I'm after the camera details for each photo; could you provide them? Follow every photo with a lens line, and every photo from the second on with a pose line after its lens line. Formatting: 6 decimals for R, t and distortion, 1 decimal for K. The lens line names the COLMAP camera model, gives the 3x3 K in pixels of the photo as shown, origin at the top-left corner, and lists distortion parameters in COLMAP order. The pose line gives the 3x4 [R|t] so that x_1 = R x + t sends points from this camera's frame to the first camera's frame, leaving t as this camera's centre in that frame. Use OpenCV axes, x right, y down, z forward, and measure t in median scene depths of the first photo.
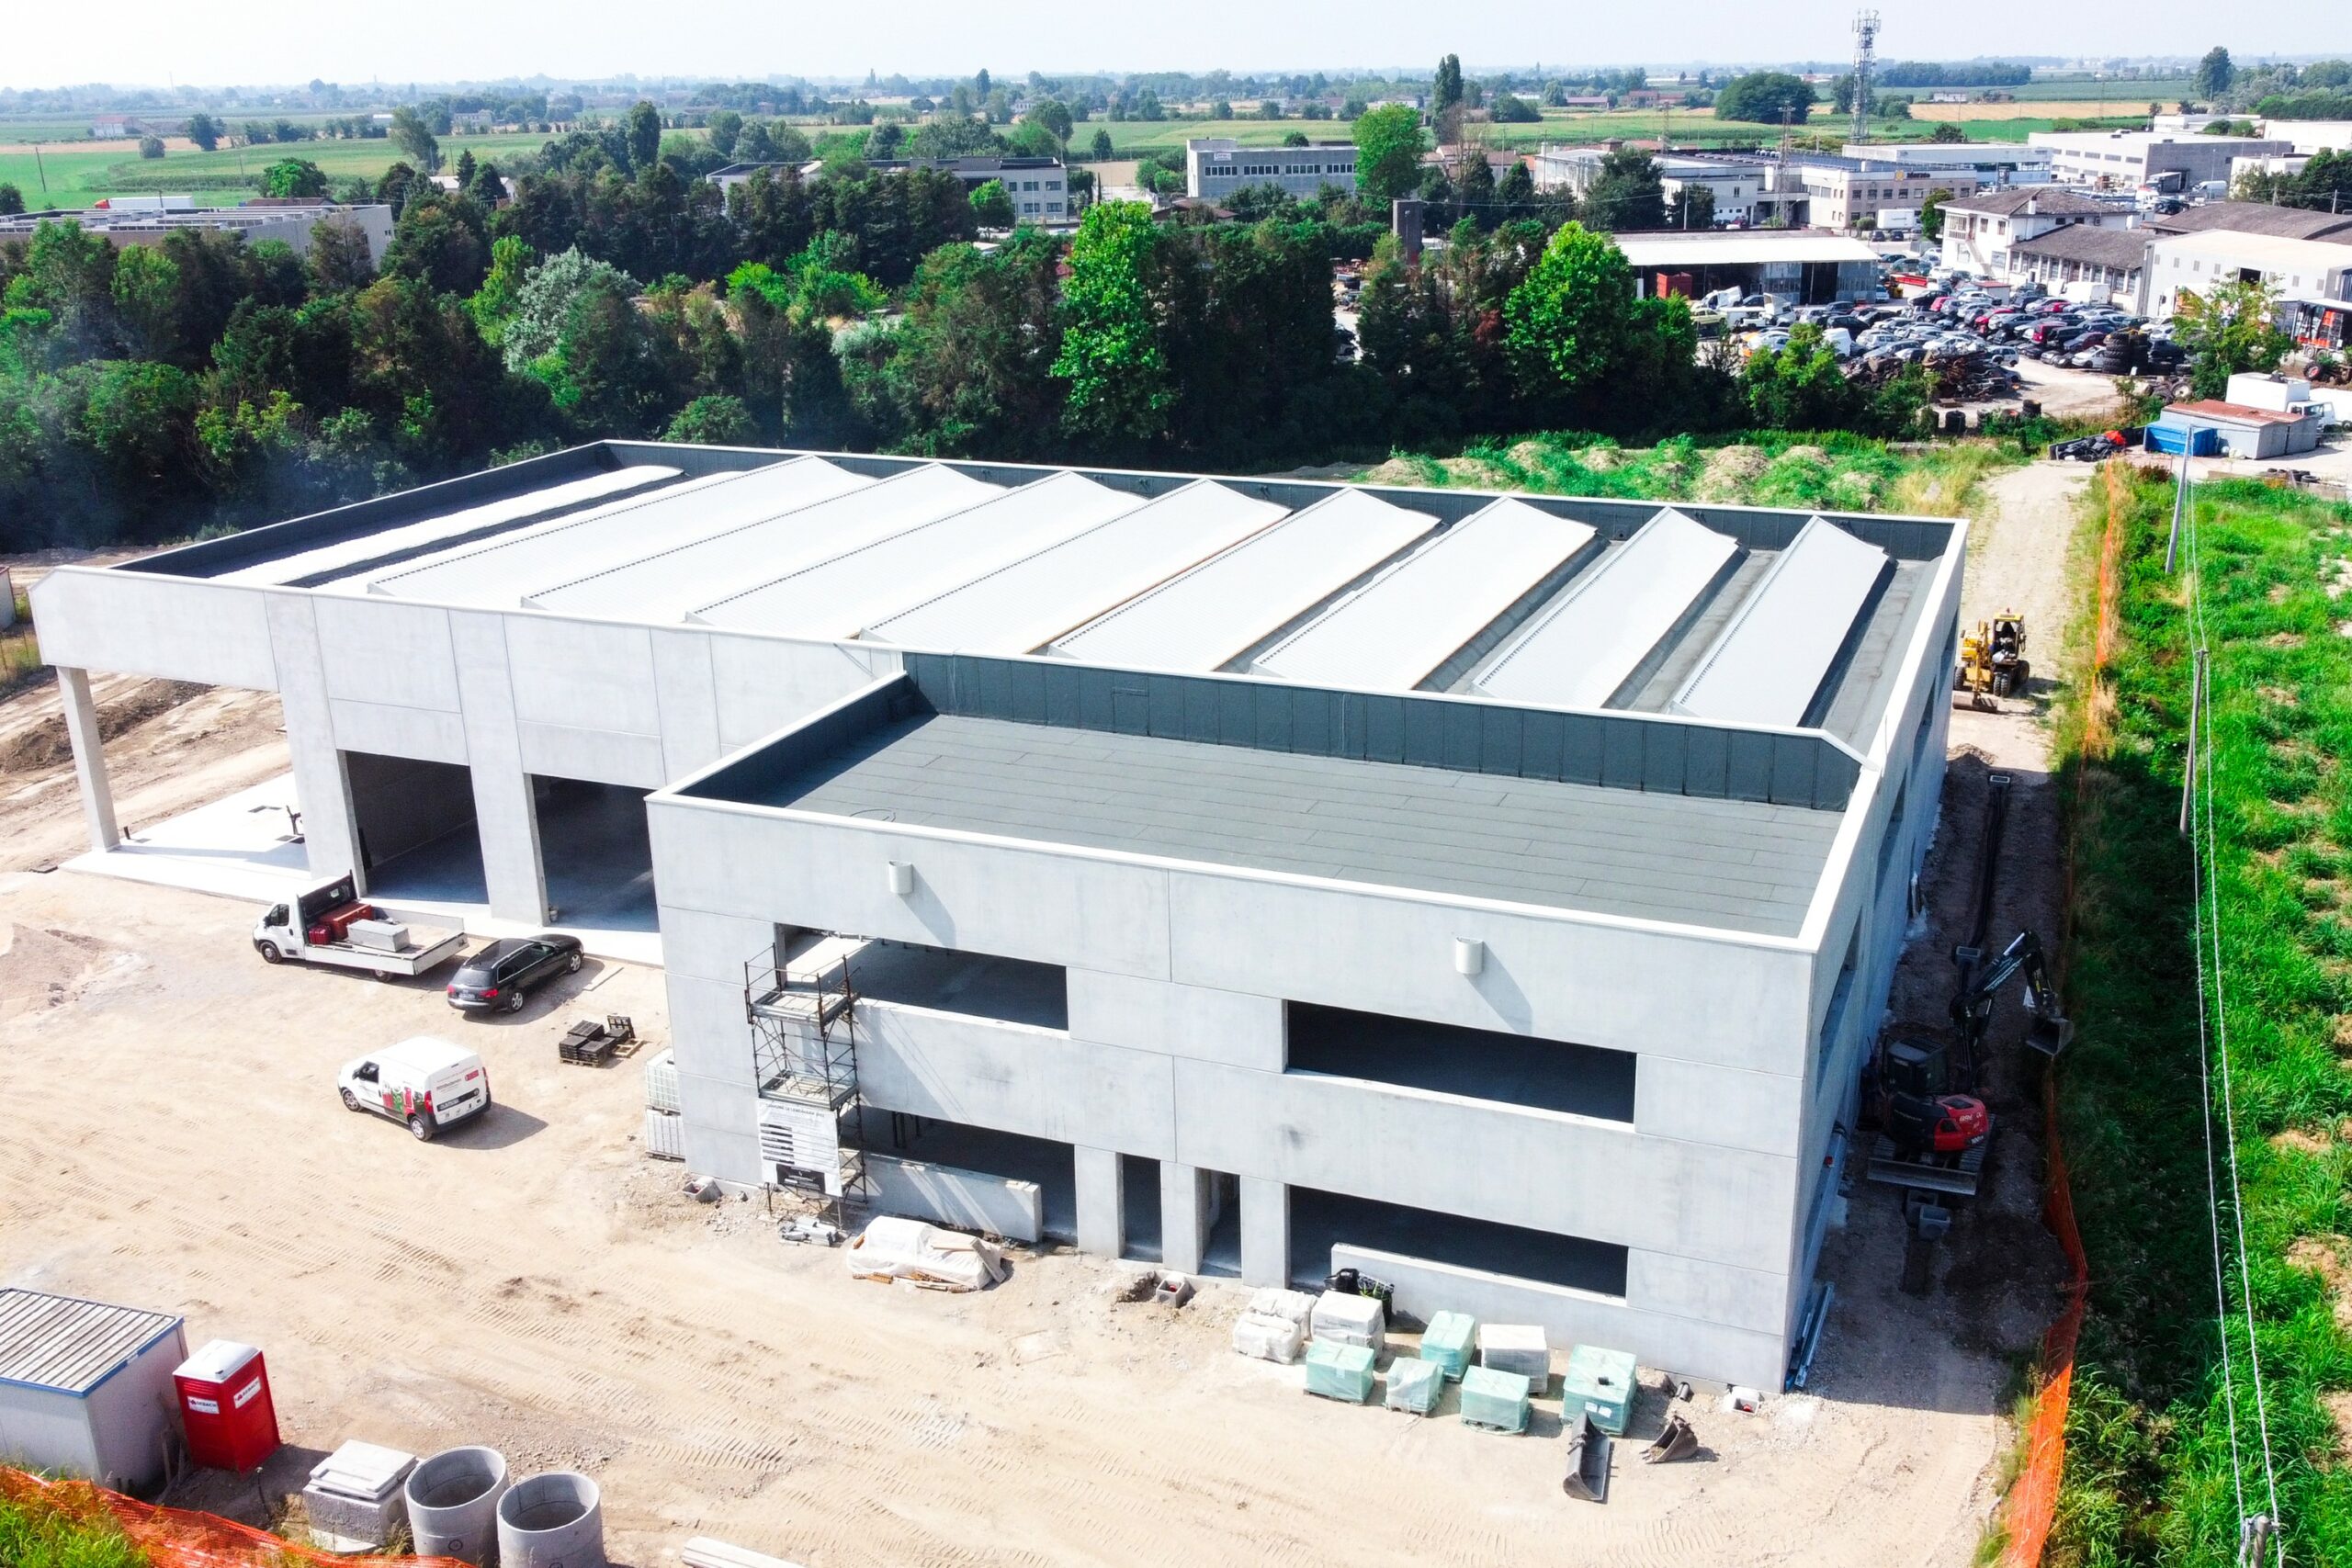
lens RADIAL K [[2077.1, 0, 1226.3], [0, 2077.1, 781.8], [0, 0, 1]] dist [0.008289, 0.004653]
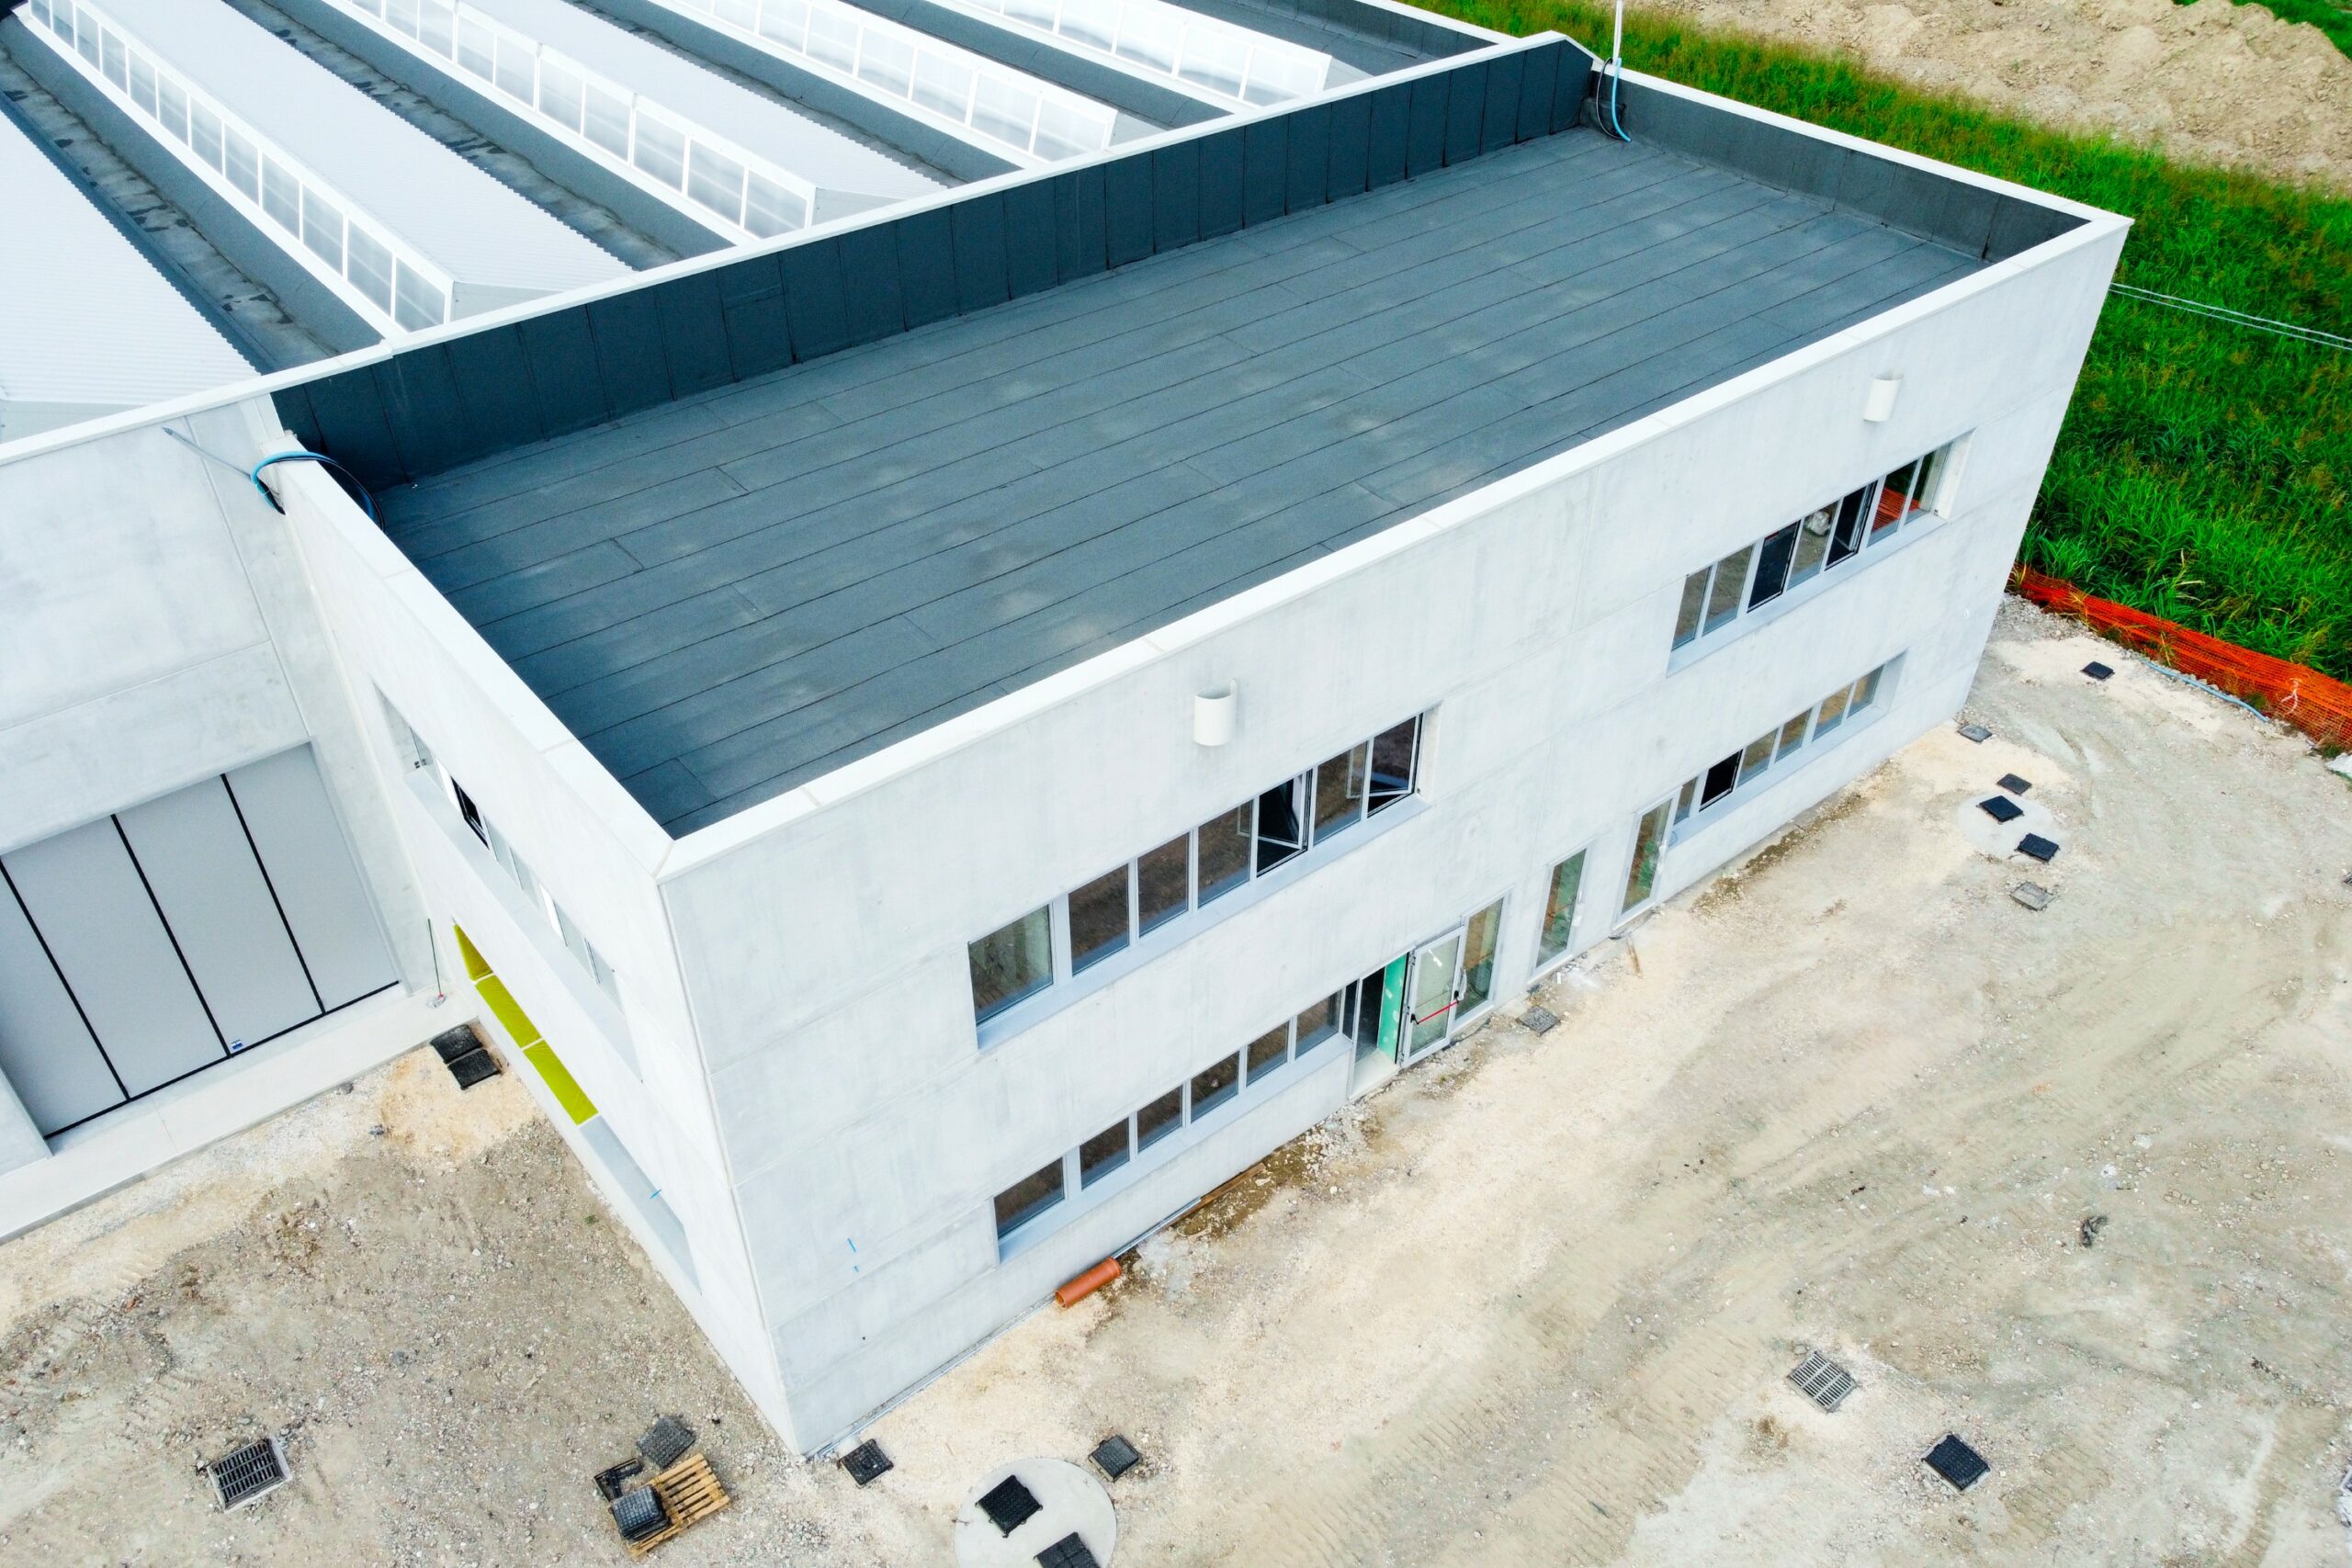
lens RADIAL K [[1774.6, 0, 1168.7], [0, 1774.6, 849.3], [0, 0, 1]] dist [0.006255, 0.003010]
pose [[0.480964, -0.546745, 0.685379, -0.156284], [0.274047, 0.836317, 0.474840, -0.044917], [-0.832810, -0.040555, 0.552071, 0.248646]]
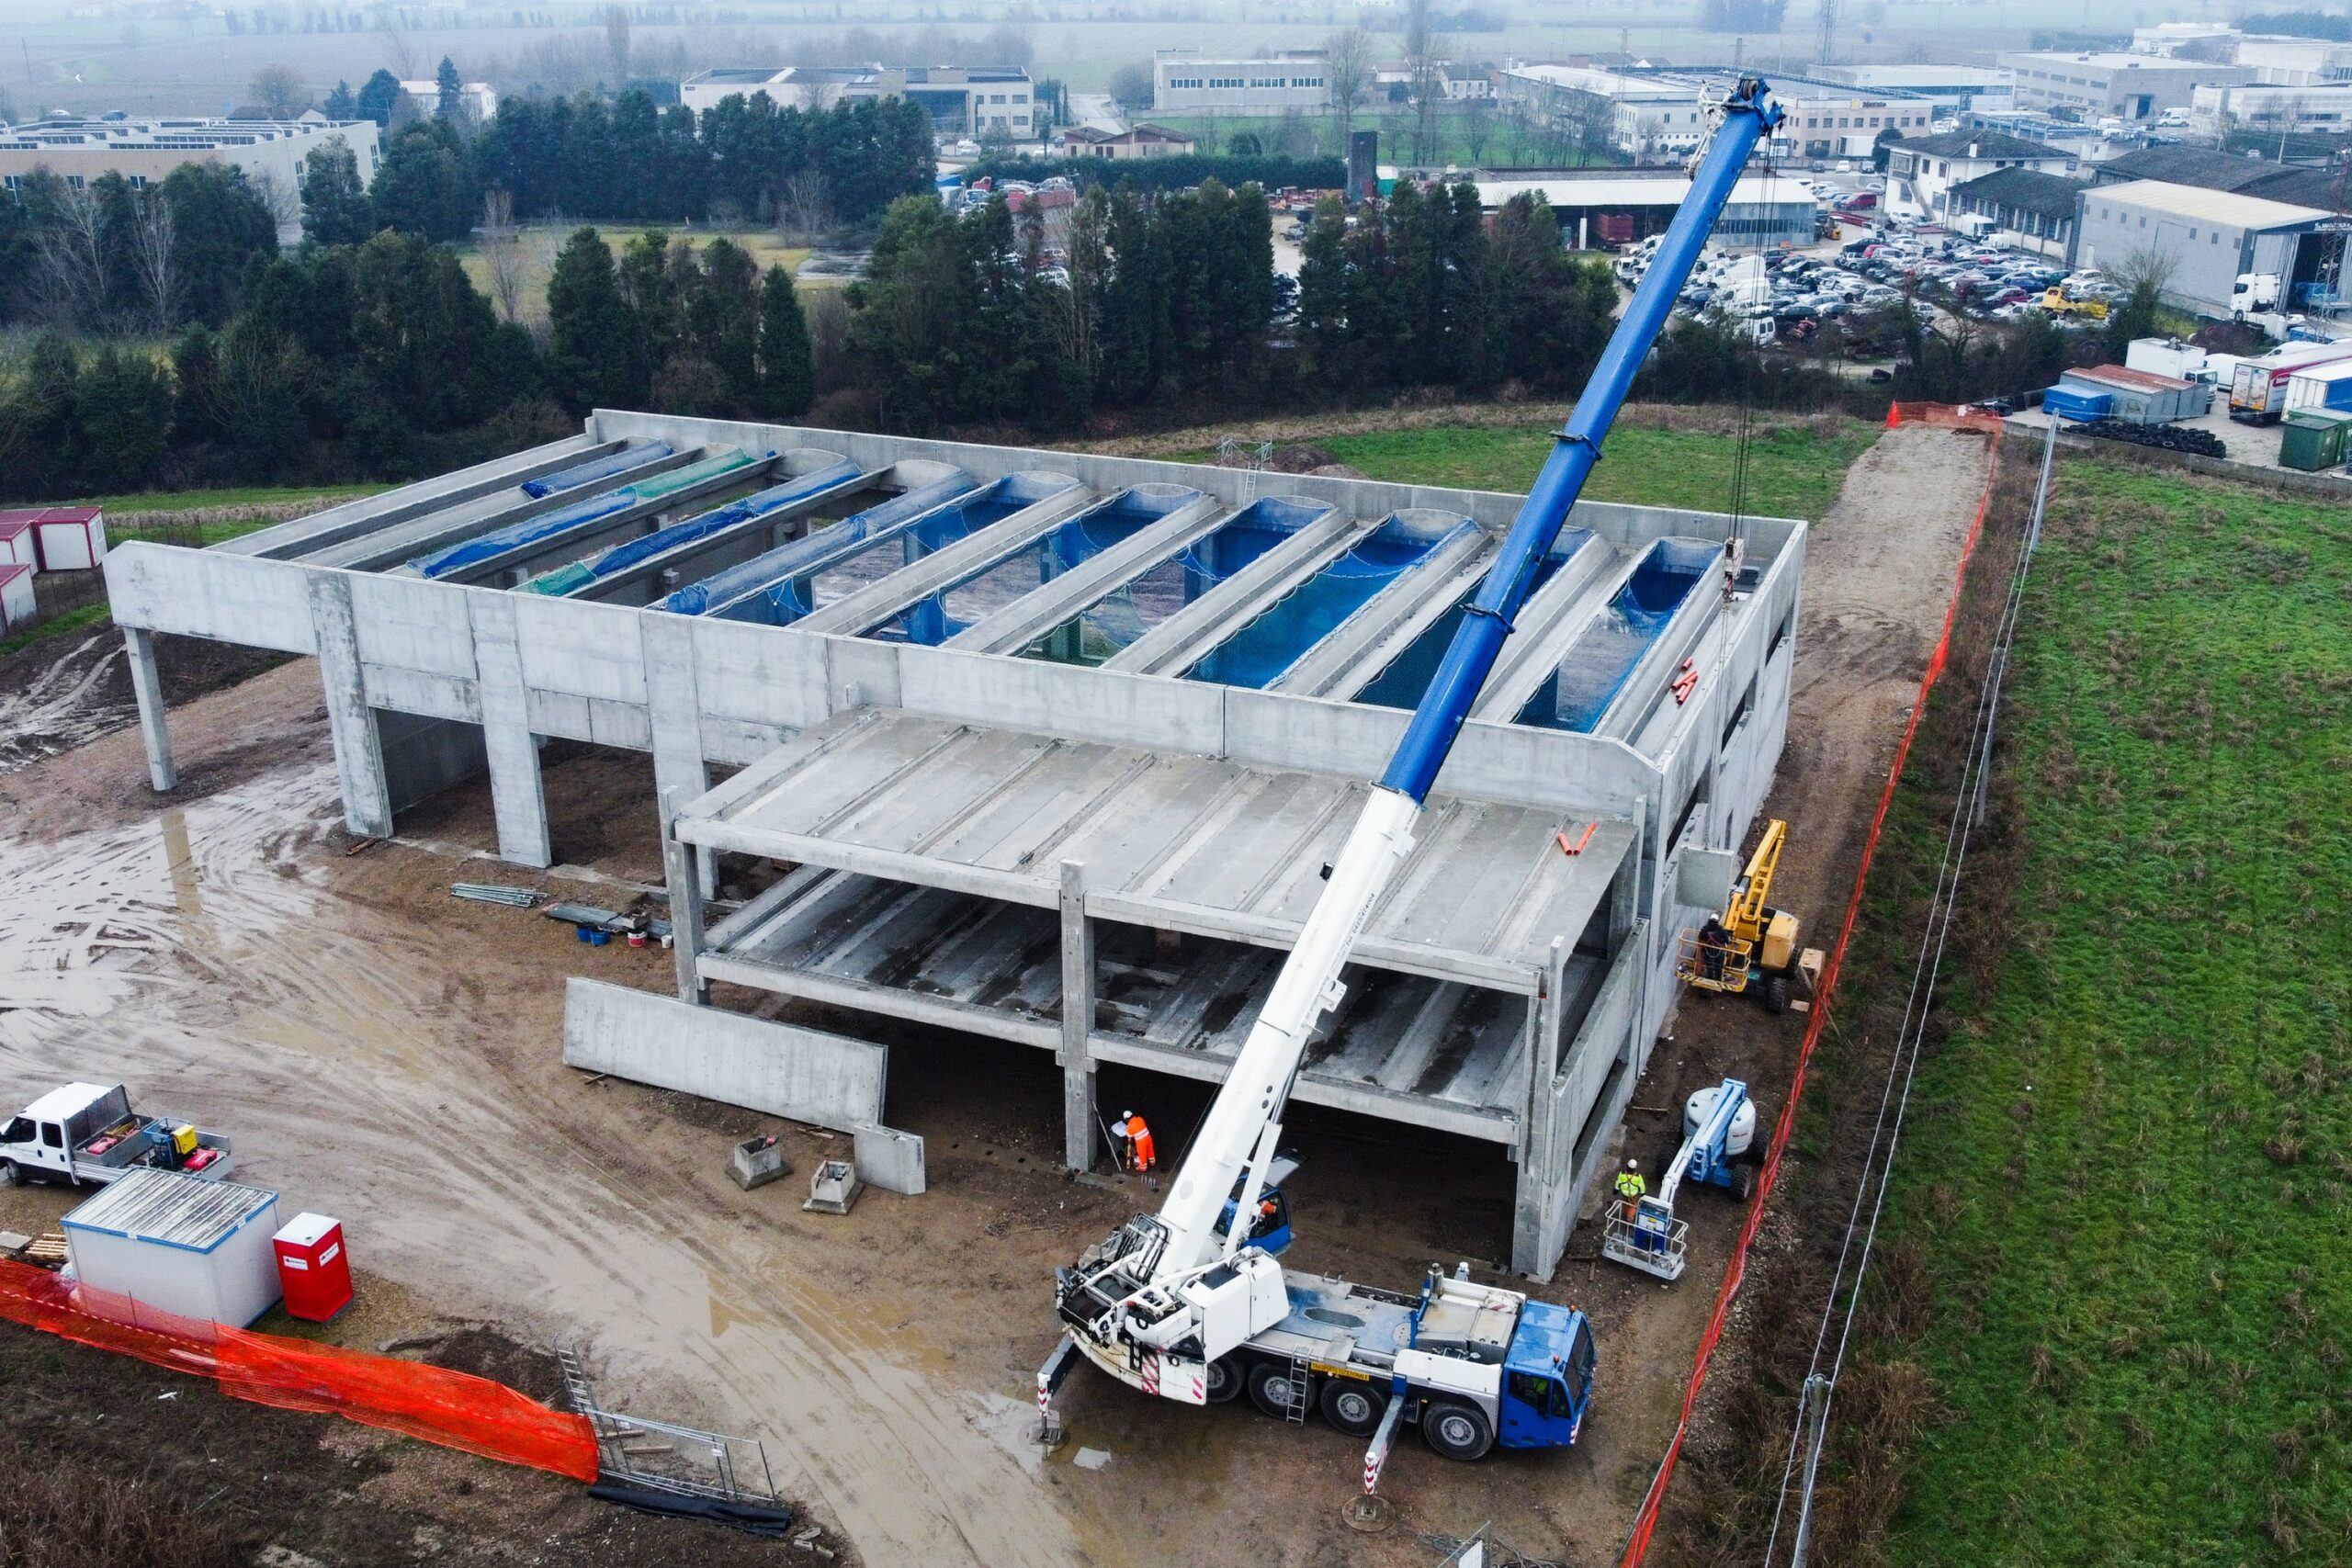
lens RADIAL K [[2079.1, 0, 1176.0], [0, 2079.1, 784.0], [0, 0, 1]] dist [0.006025, 0.005578]
pose [[0.999747, 0.021754, -0.005641, 0.014217], [-0.021418, 0.998309, 0.054037, -0.021901], [0.006807, -0.053902, 0.998523, -0.075174]]
